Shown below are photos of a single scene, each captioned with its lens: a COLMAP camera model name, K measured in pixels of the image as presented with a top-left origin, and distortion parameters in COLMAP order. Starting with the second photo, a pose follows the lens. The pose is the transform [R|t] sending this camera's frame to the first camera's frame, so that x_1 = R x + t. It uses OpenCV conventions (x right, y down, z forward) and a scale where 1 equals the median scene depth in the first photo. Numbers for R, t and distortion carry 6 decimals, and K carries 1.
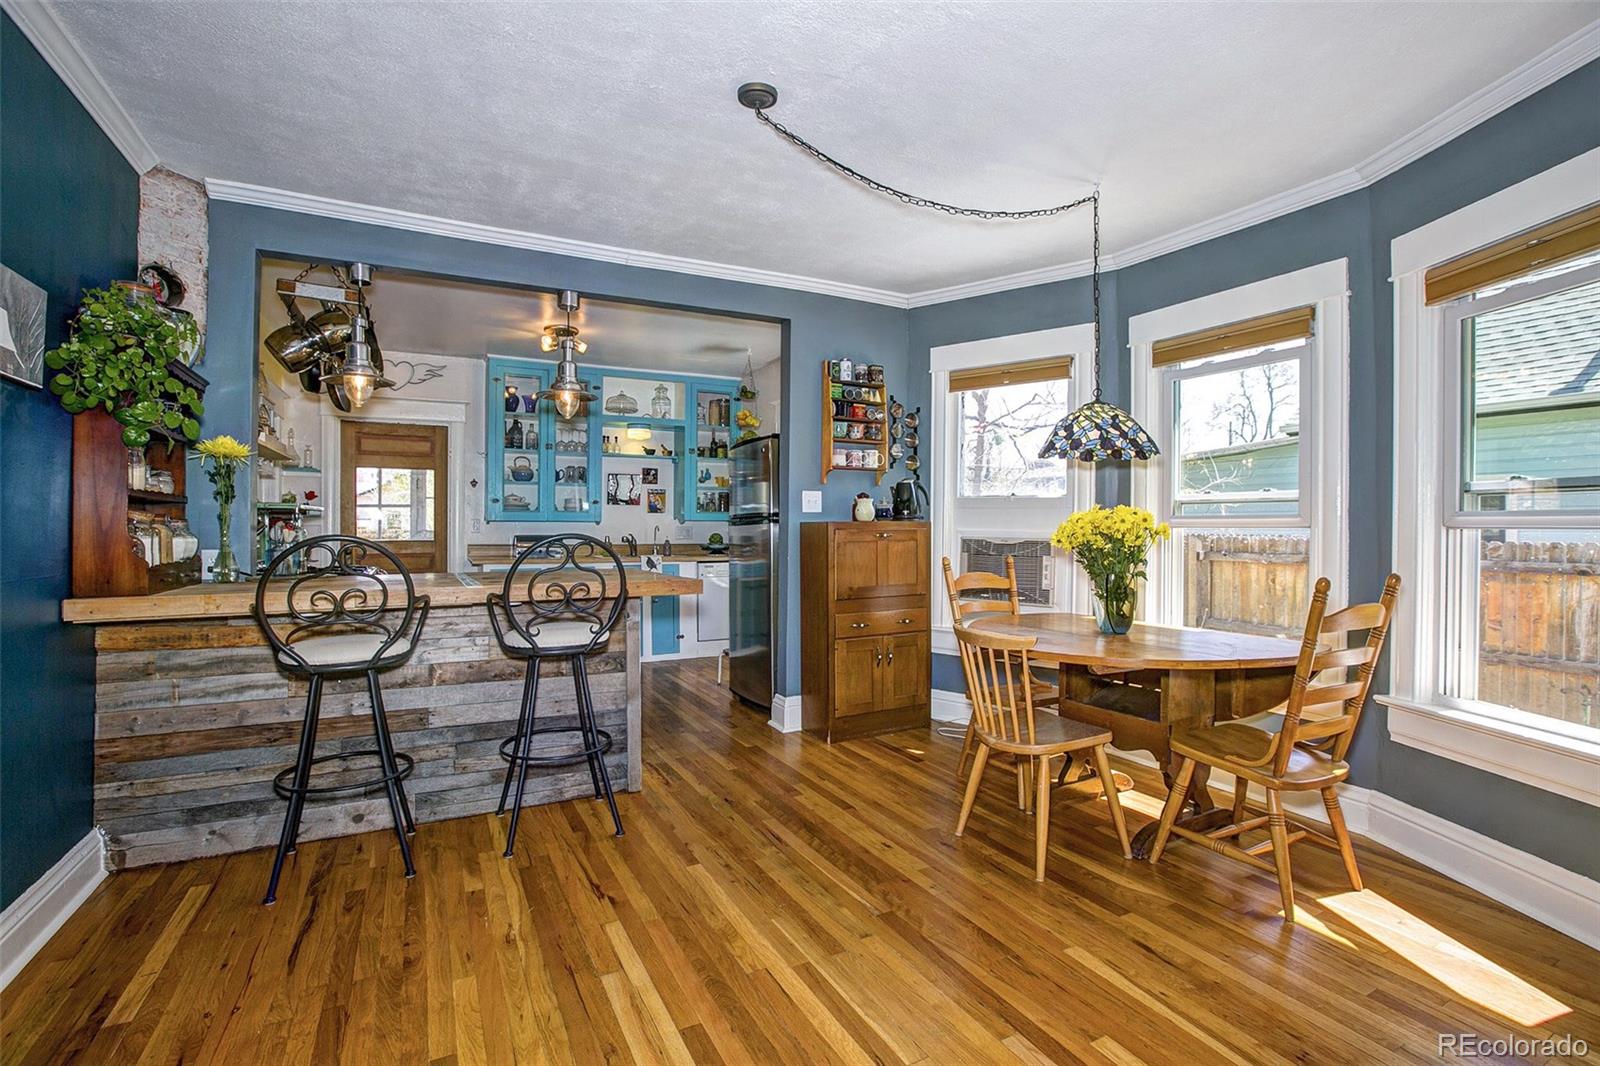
lens RADIAL K [[725.6, 0, 801.0], [0, 725.6, 529.3], [0, 0, 1]] dist [-0.053939, 0.017955]
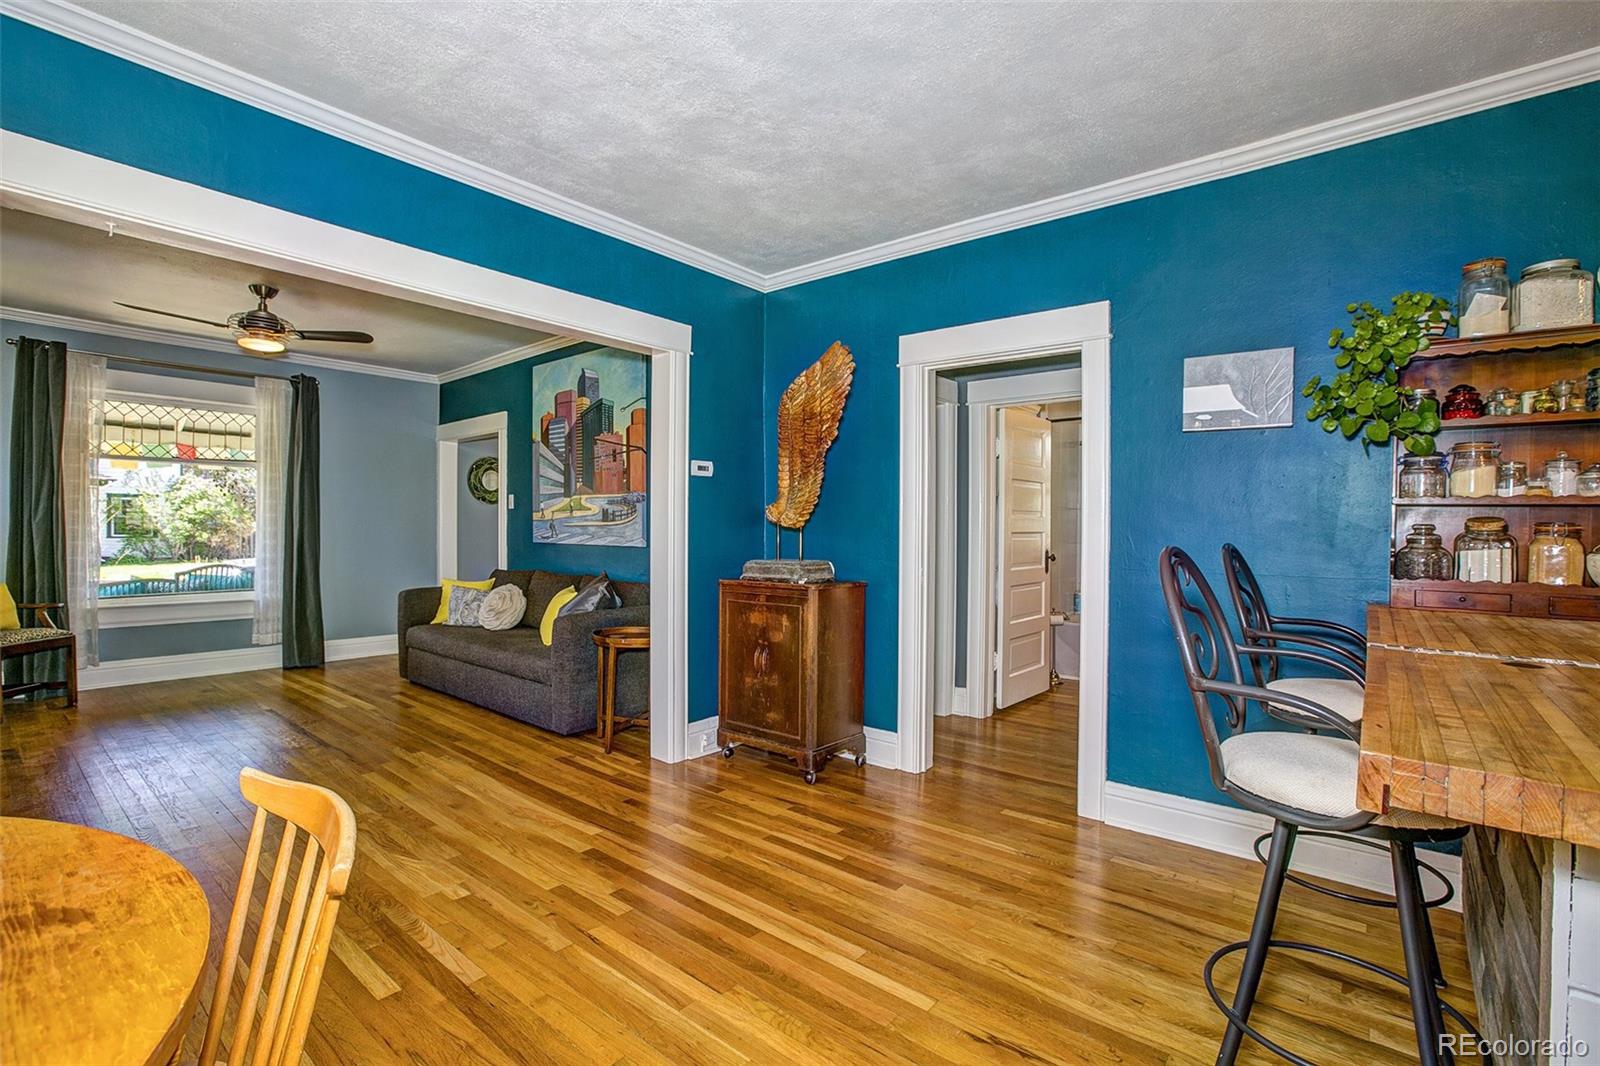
lens RADIAL K [[725.6, 0, 801.5], [0, 725.6, 529.1], [0, 0, 1]] dist [-0.053939, 0.017955]
pose [[-0.924465, -0.011003, -0.381108, 0.101764], [-0.014102, 0.999886, 0.005342, -0.004113], [0.381006, 0.010313, -0.924515, 0.881777]]
